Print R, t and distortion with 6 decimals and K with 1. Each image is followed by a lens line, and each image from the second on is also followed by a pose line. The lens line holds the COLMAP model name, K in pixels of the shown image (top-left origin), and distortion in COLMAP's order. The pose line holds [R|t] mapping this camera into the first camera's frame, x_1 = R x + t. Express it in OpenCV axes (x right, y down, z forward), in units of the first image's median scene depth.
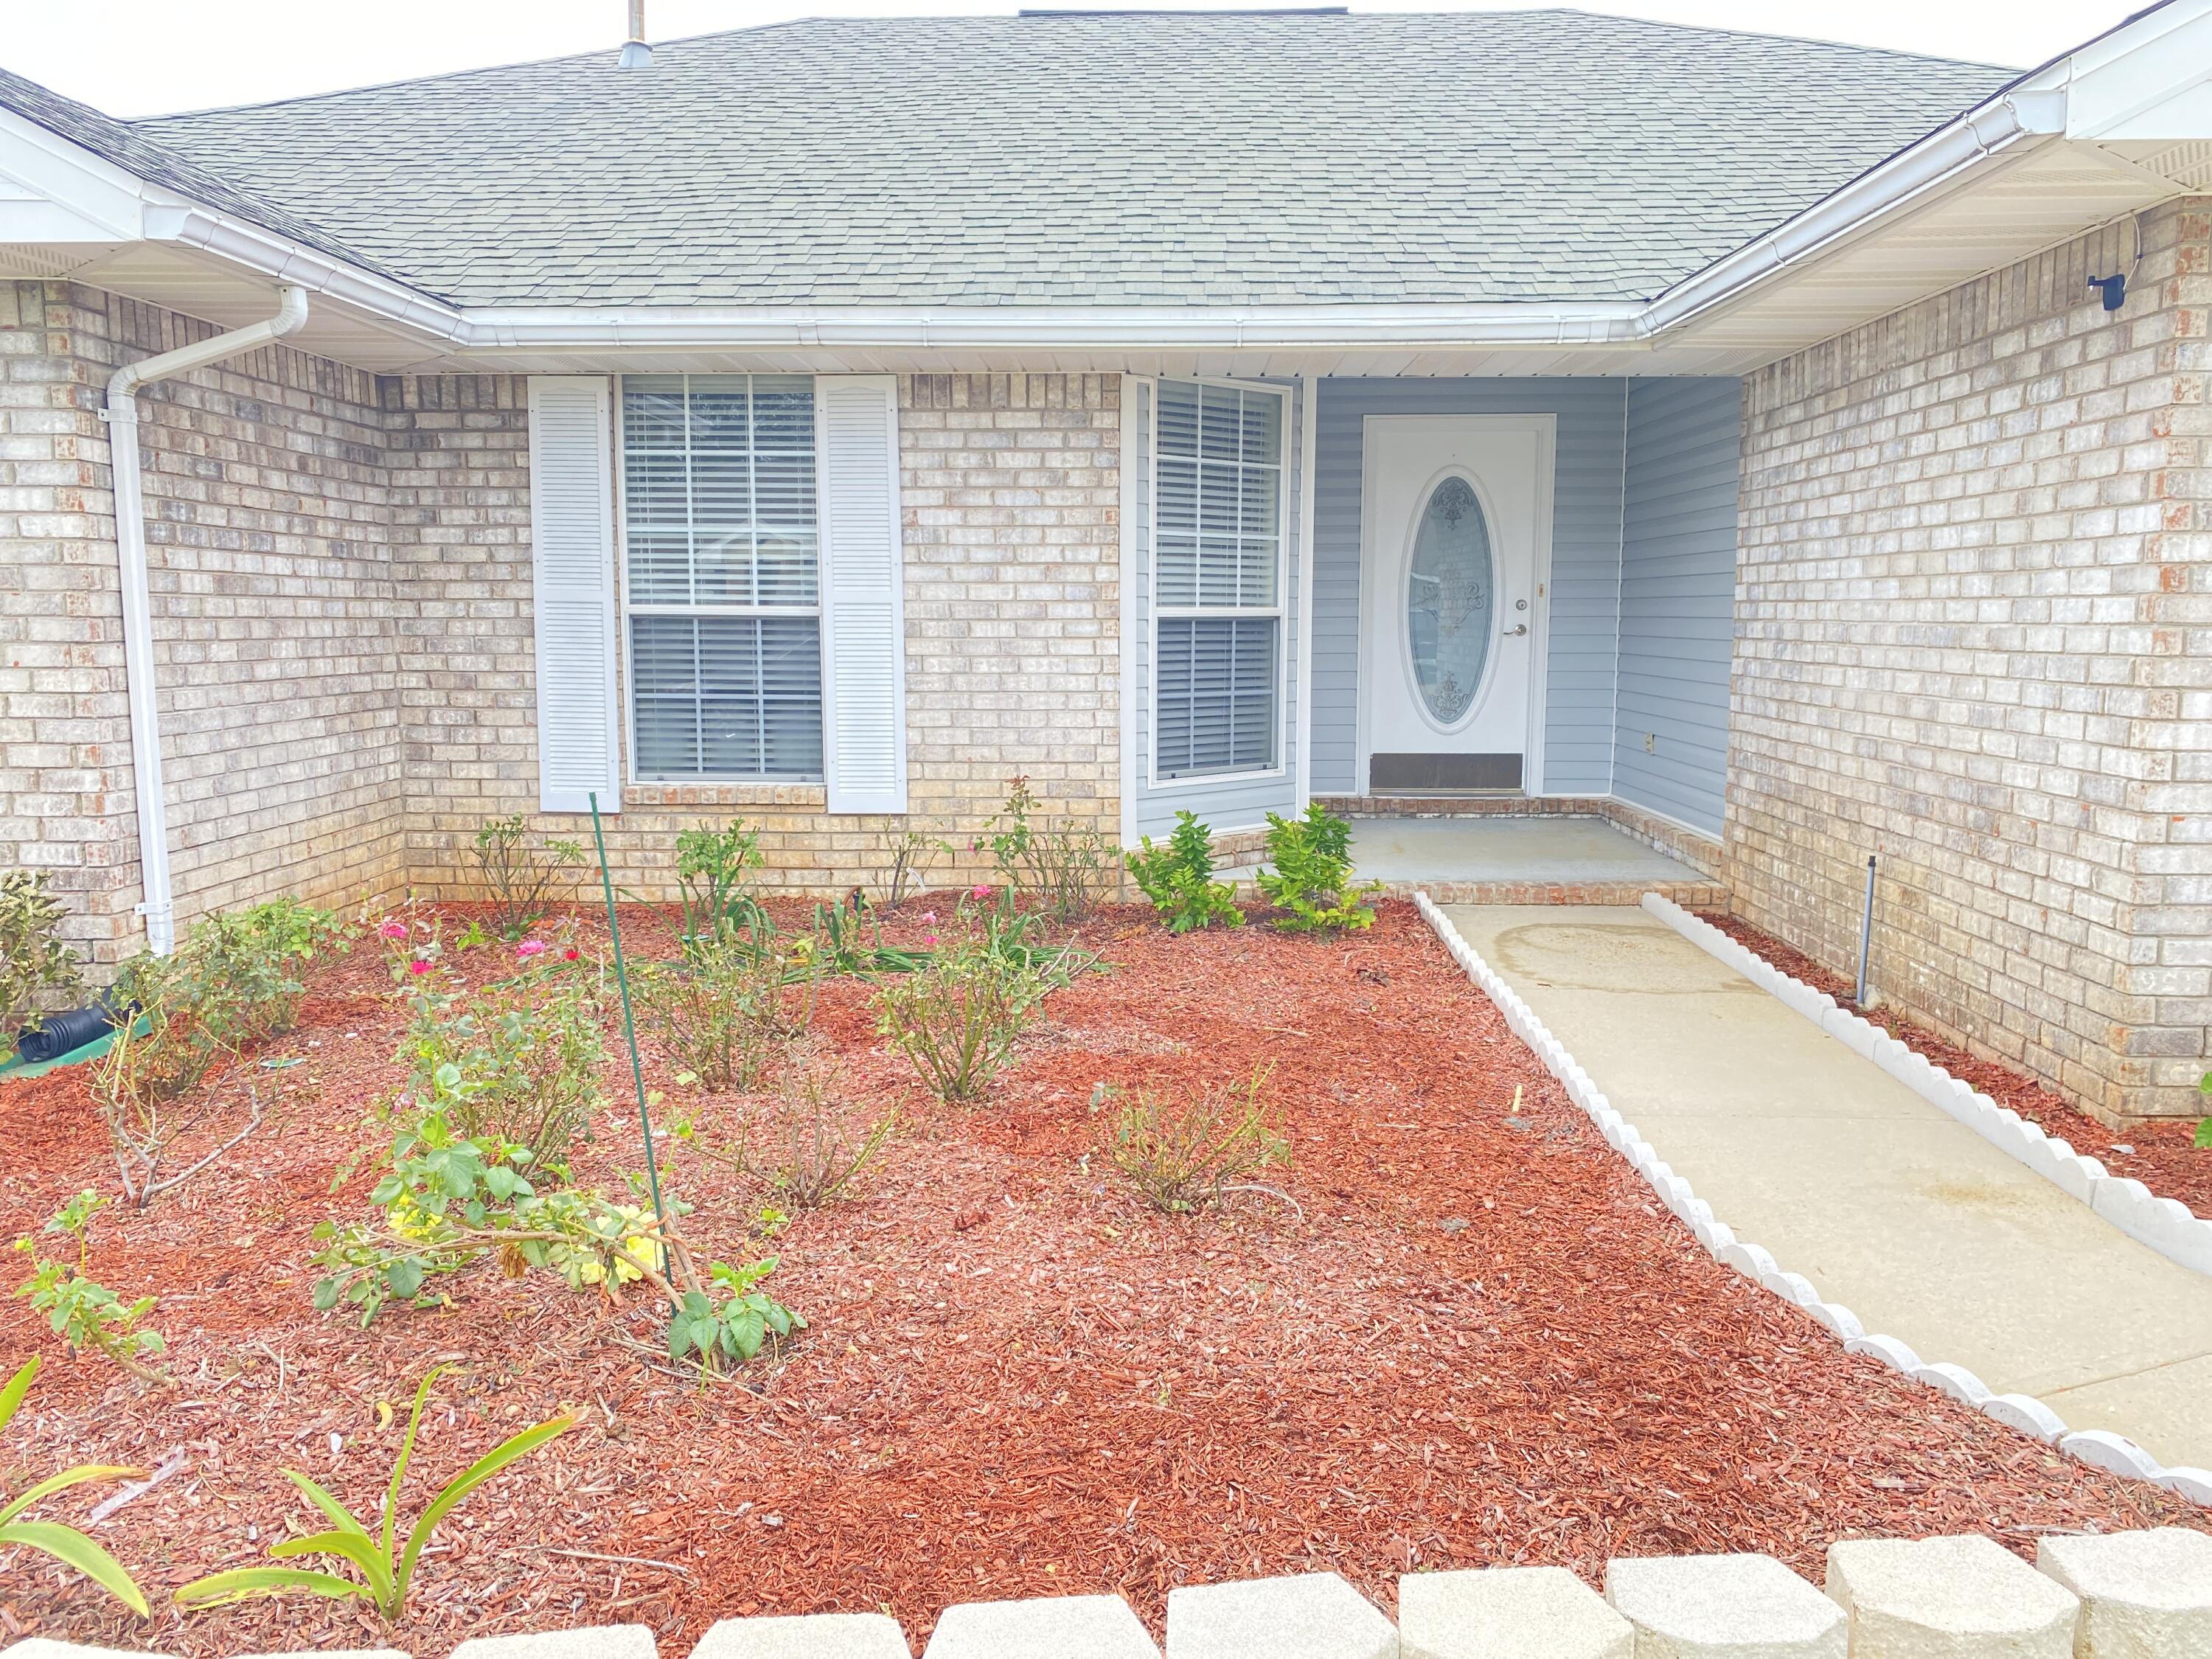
lens RADIAL K [[1685.9, 0, 1102.8], [0, 1685.9, 849.6], [0, 0, 1]] dist [-0.003416, -0.001390]
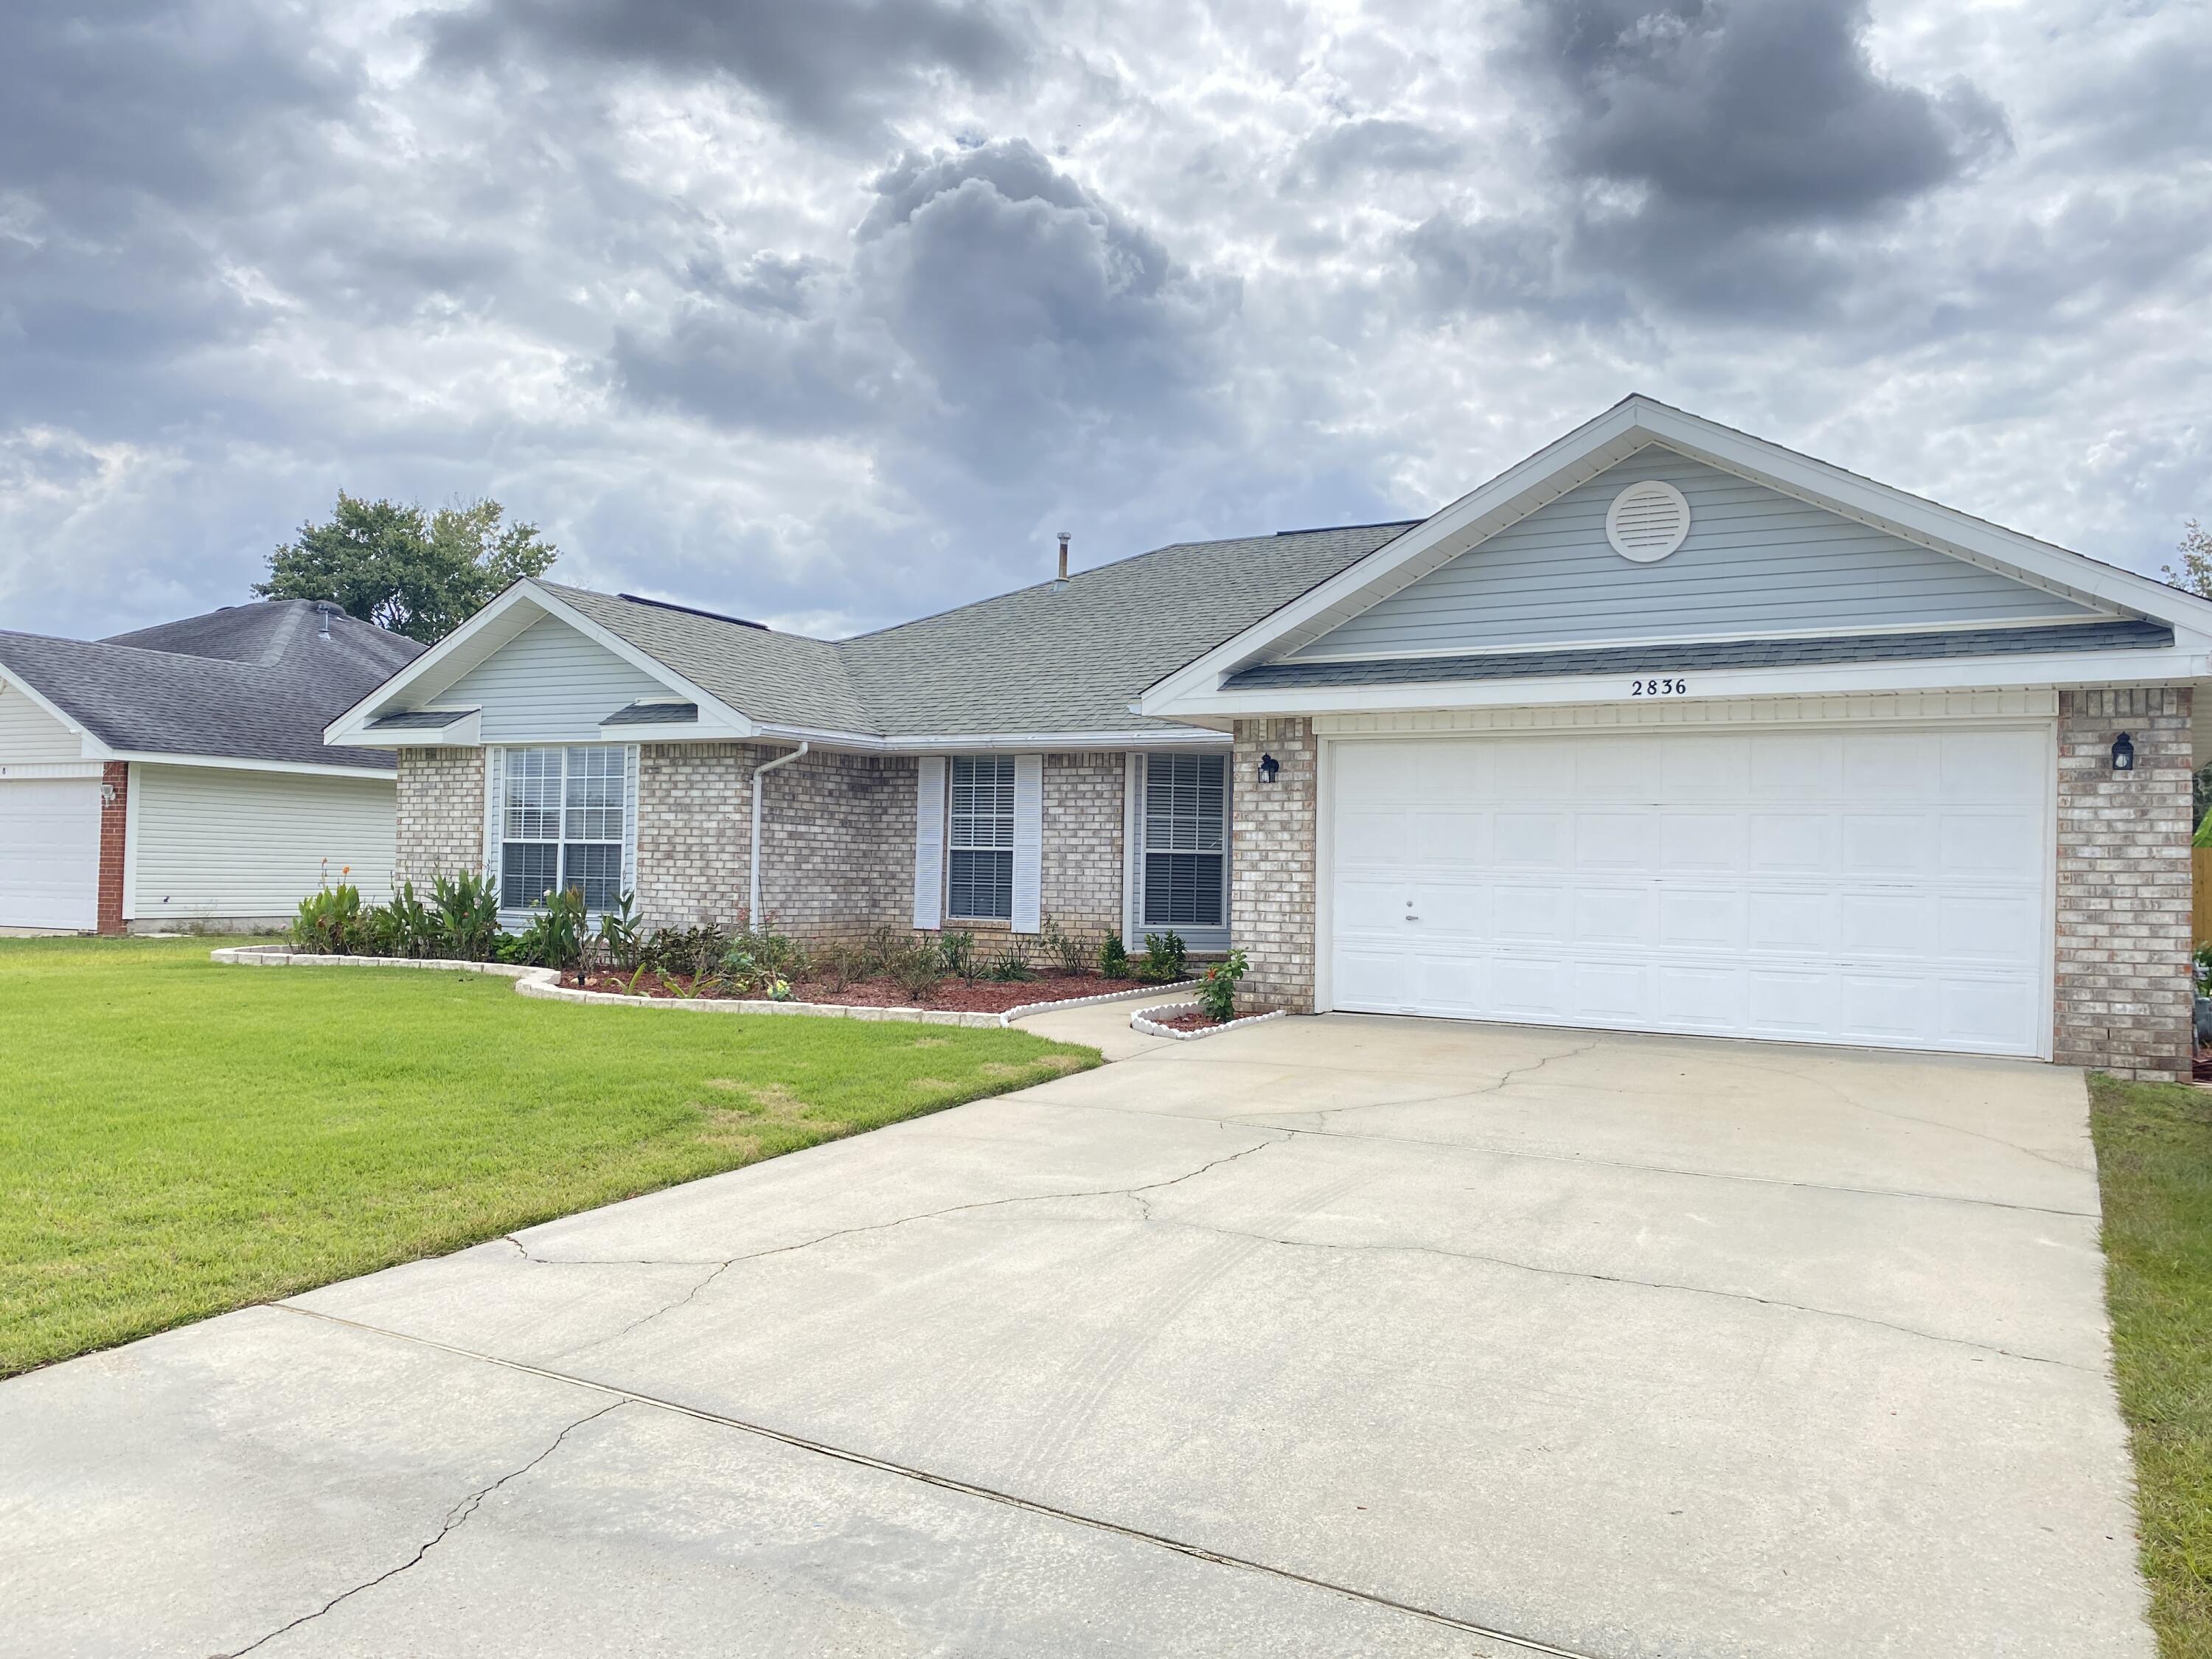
lens RADIAL K [[1676.1, 0, 1094.3], [0, 1676.1, 839.1], [0, 0, 1]] dist [0.066897, -0.085388]
pose [[0.882650, 0.004398, -0.470011, 1.090724], [-0.081906, 0.986096, -0.144587, 0.188220], [0.462840, 0.166117, 0.870738, -1.072548]]
